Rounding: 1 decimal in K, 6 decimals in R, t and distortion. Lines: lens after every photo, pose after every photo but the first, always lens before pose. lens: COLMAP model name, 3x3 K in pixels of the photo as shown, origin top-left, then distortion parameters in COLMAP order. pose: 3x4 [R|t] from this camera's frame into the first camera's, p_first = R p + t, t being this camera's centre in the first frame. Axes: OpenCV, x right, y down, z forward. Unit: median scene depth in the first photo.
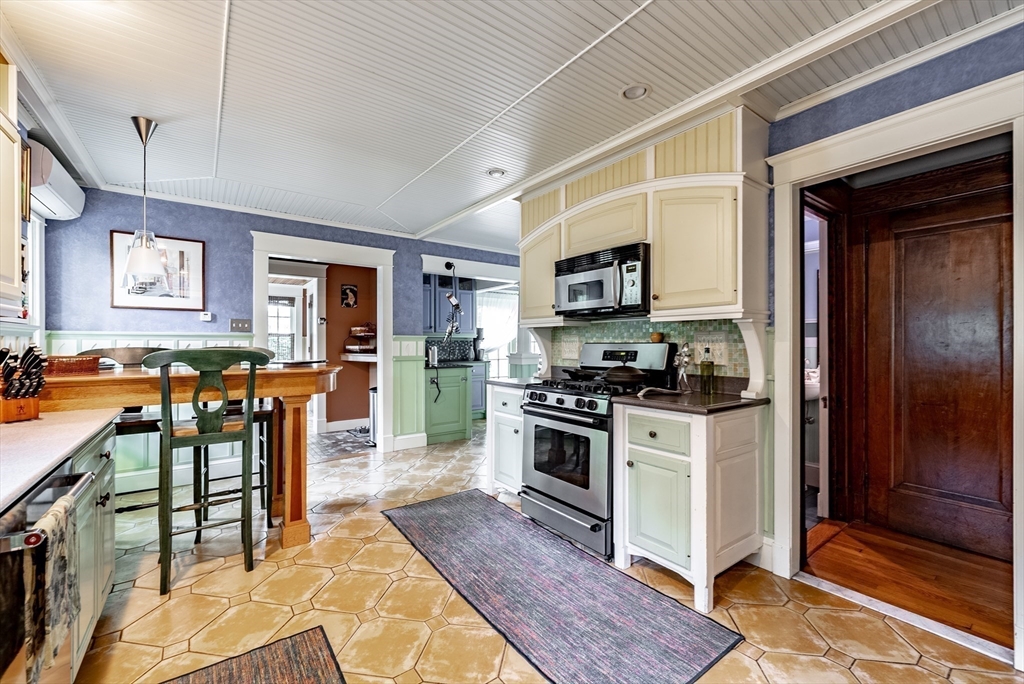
lens RADIAL K [[419.8, 0, 513.3], [0, 419.8, 342.4], [0, 0, 1]] dist [0.012493, 0.000101]
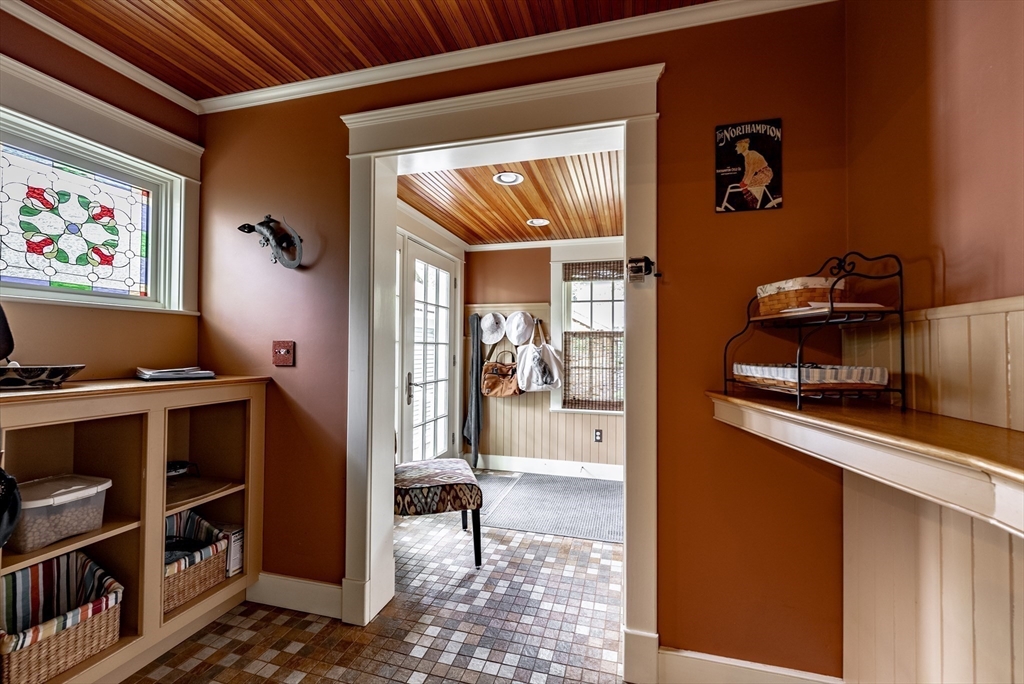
lens RADIAL K [[419.8, 0, 512.9], [0, 419.8, 349.3], [0, 0, 1]] dist [0.012493, 0.000101]
pose [[0.619543, -0.009335, -0.784907, -0.284946], [-0.003504, 0.999886, -0.014658, 0.003093], [0.784955, 0.011831, 0.619440, 0.747630]]
